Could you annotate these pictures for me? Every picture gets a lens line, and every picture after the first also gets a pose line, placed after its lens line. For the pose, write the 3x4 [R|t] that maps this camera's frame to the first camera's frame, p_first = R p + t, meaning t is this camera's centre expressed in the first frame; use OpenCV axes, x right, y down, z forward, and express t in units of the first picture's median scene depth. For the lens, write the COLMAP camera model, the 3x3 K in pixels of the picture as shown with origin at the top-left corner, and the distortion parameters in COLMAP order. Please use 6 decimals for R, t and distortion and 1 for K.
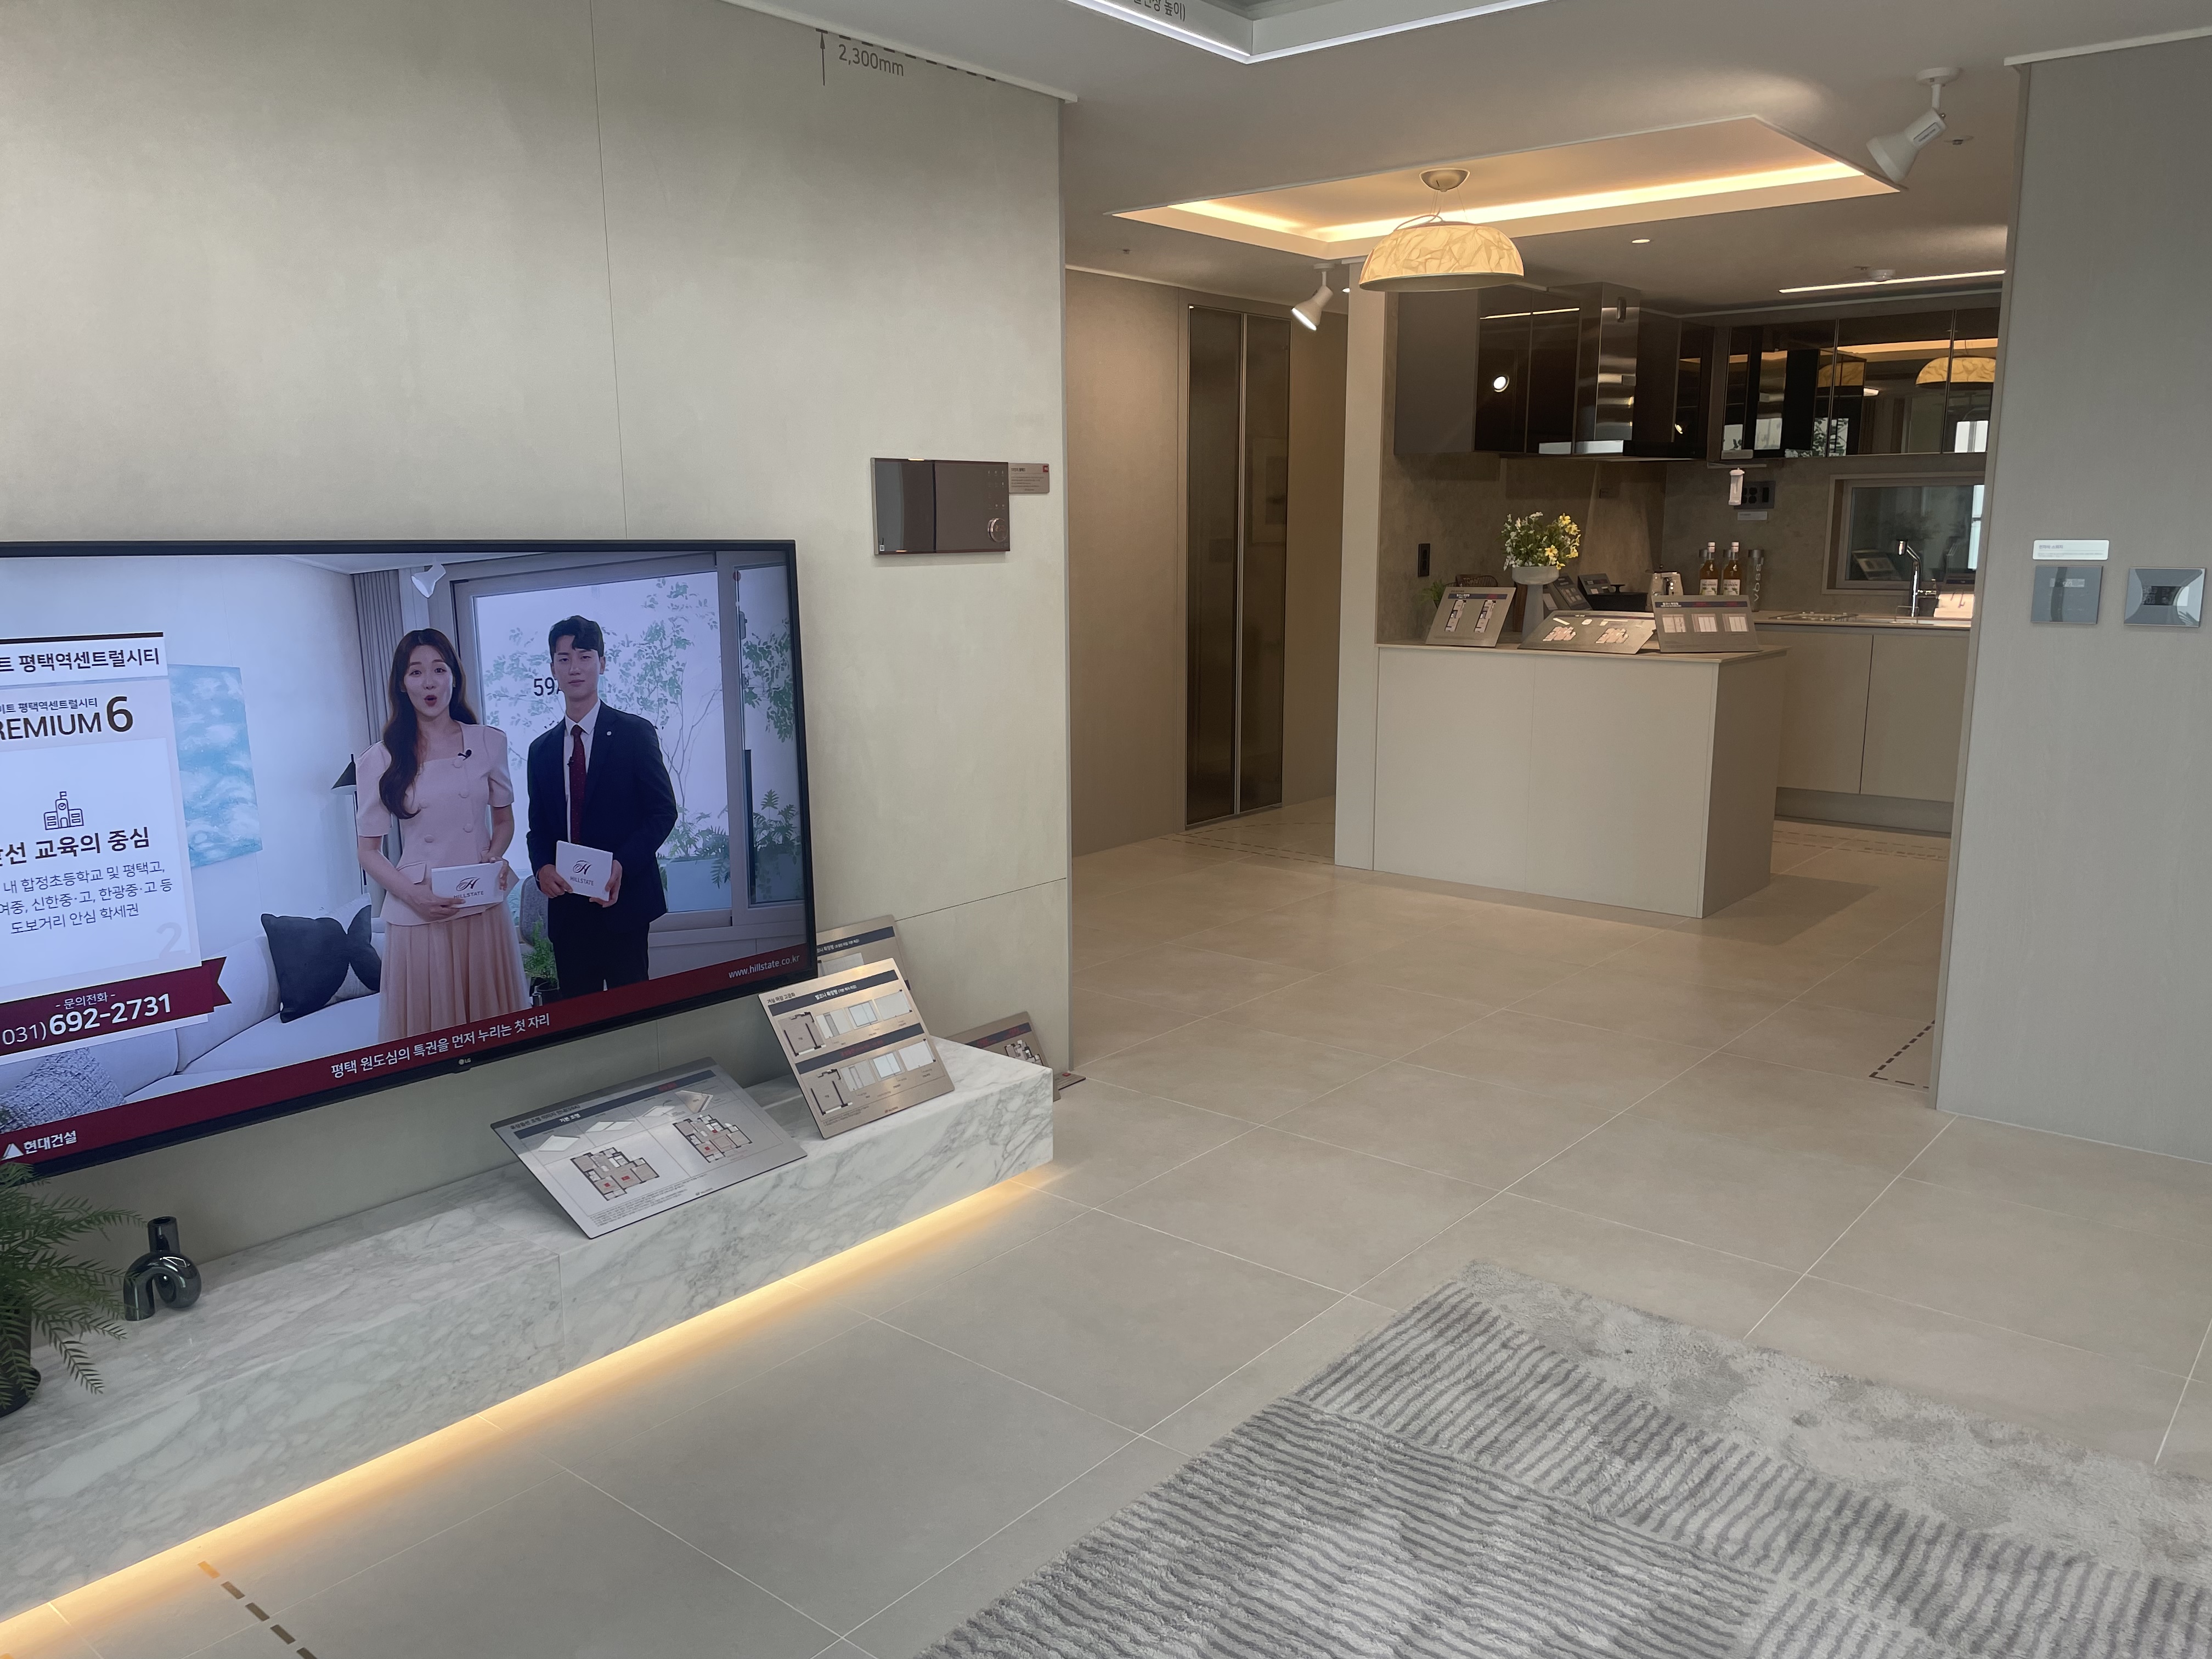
lens RADIAL K [[1671.0, 0, 1106.0], [0, 1671.0, 829.5], [0, 0, 1]] dist [-0.001474, 0.001827]
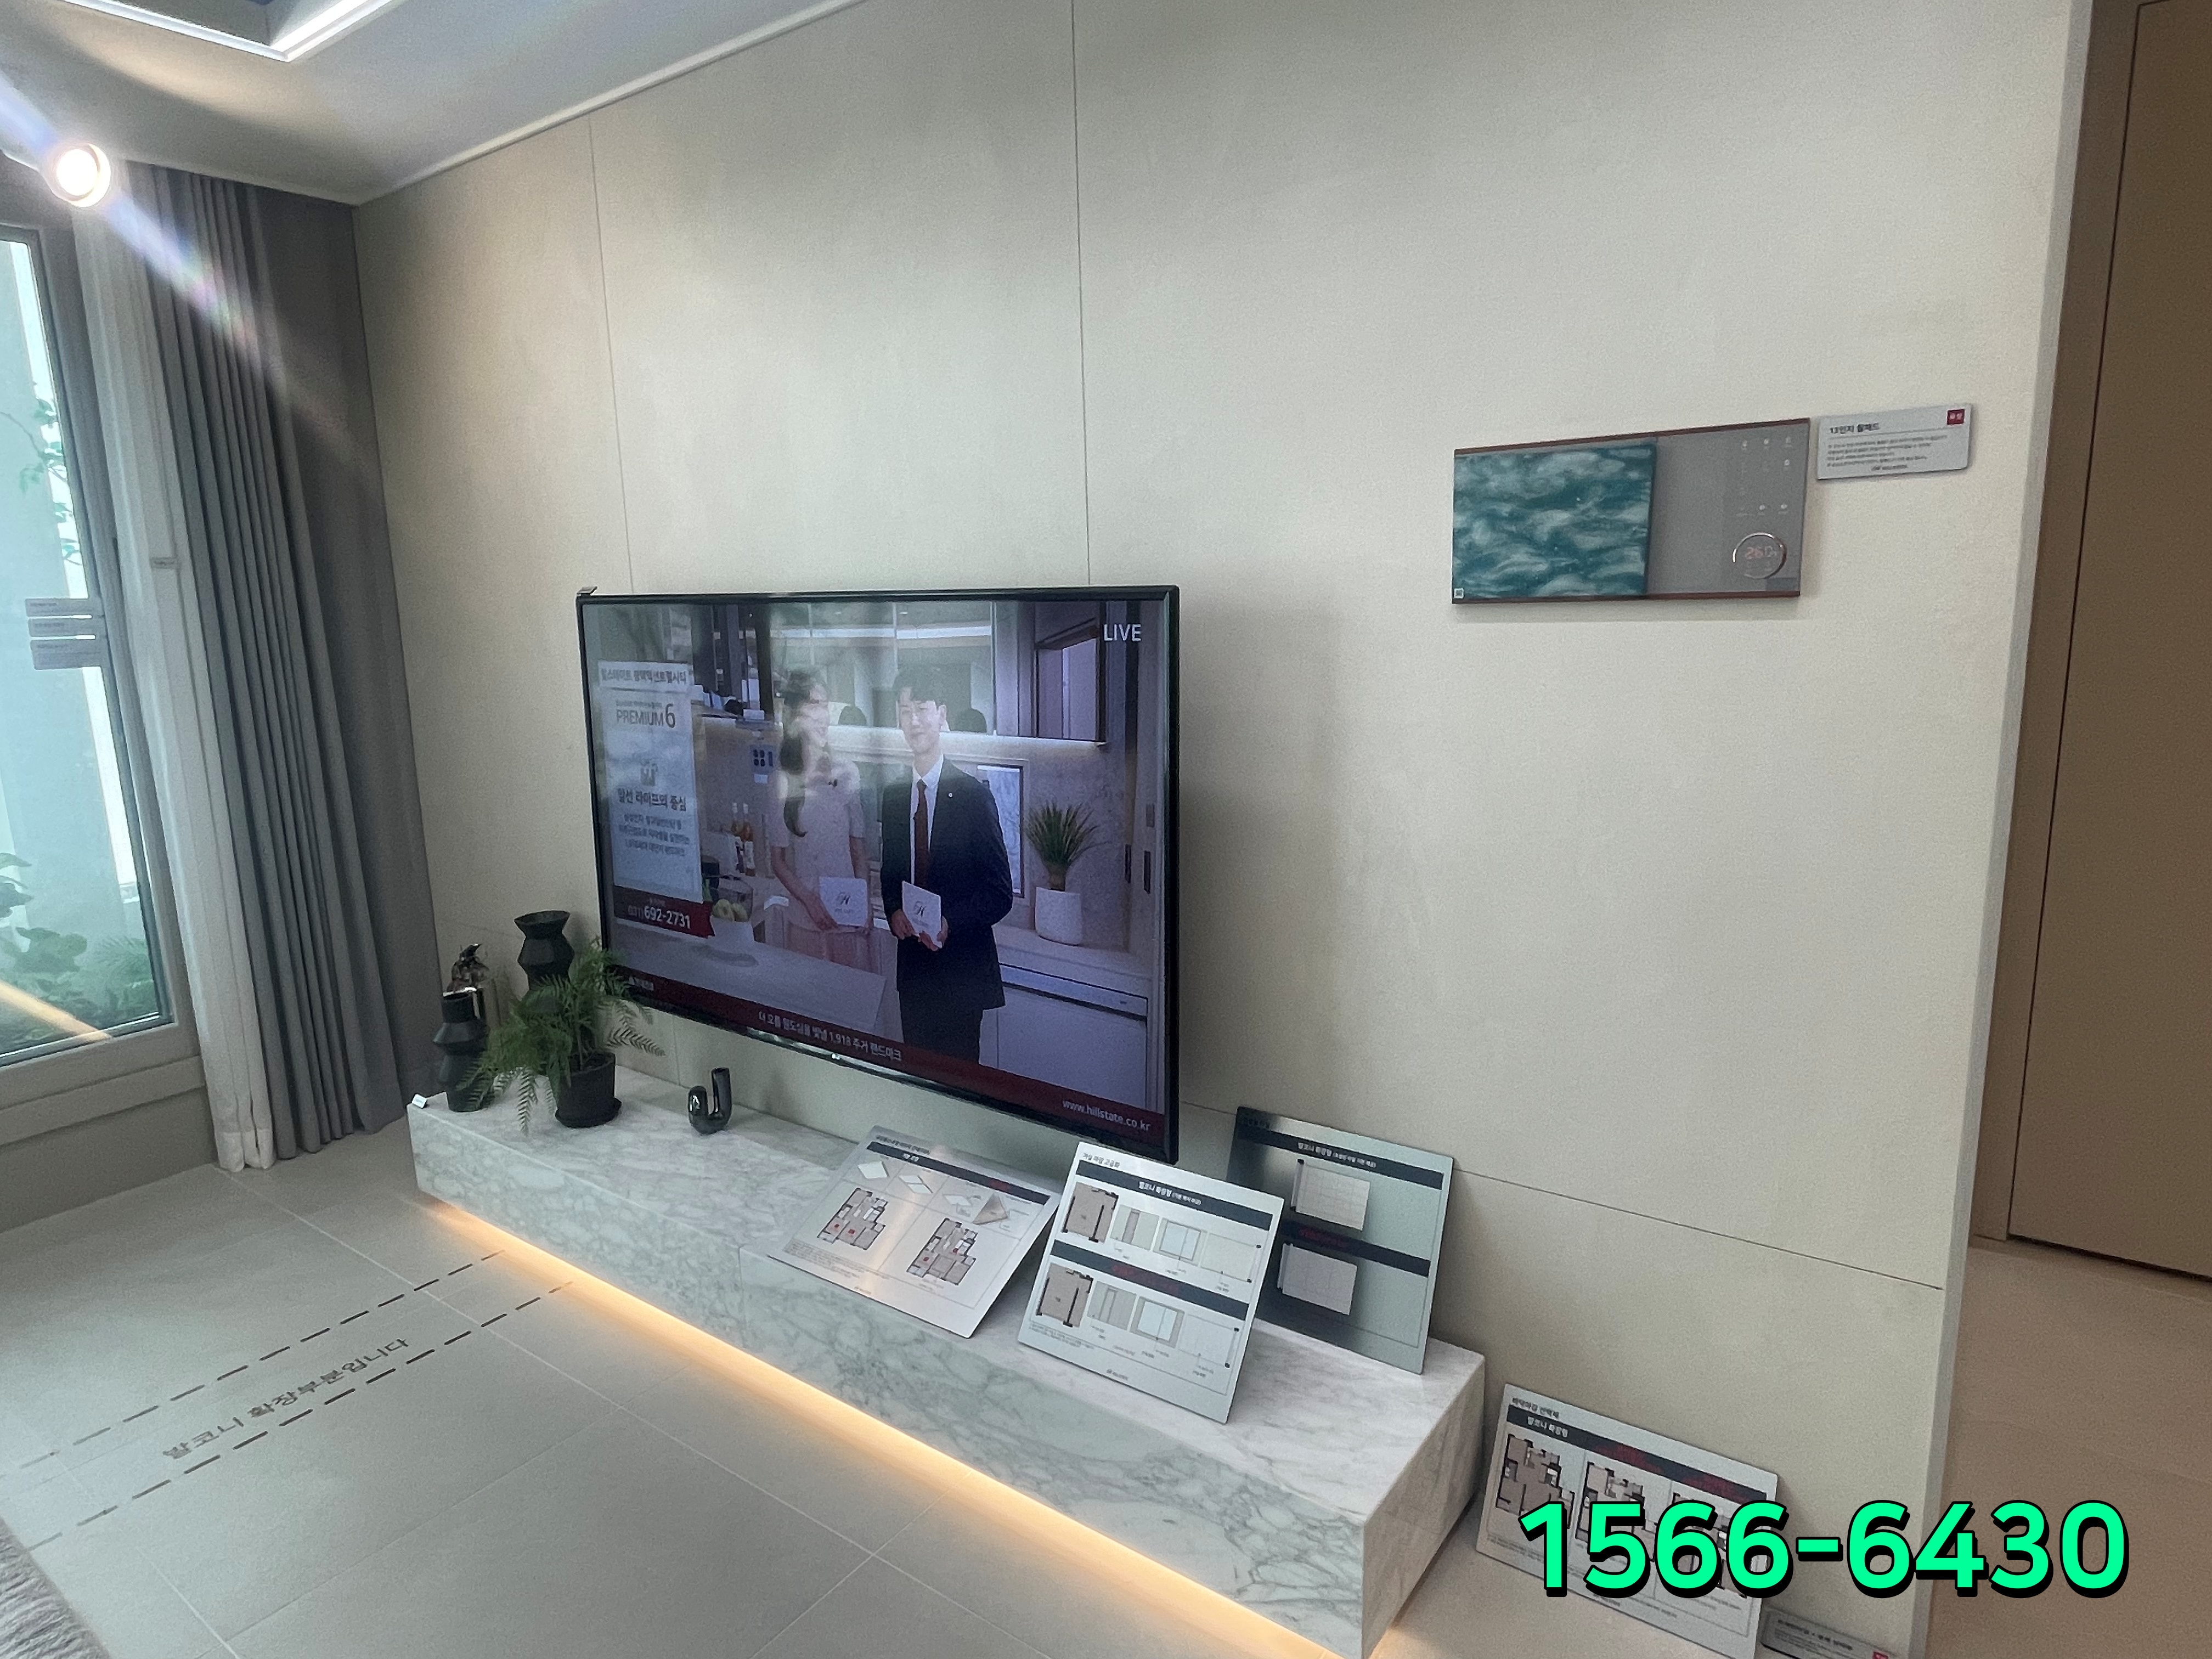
lens RADIAL K [[1285.7, 0, 1106.0], [0, 1285.7, 829.5], [0, 0, 1]] dist [0.000175, -0.000977]
pose [[0.060707, 0.186794, -0.980522, 0.376067], [-0.154664, 0.972229, 0.175638, -0.160159], [0.986100, 0.140989, 0.087911, 0.913268]]
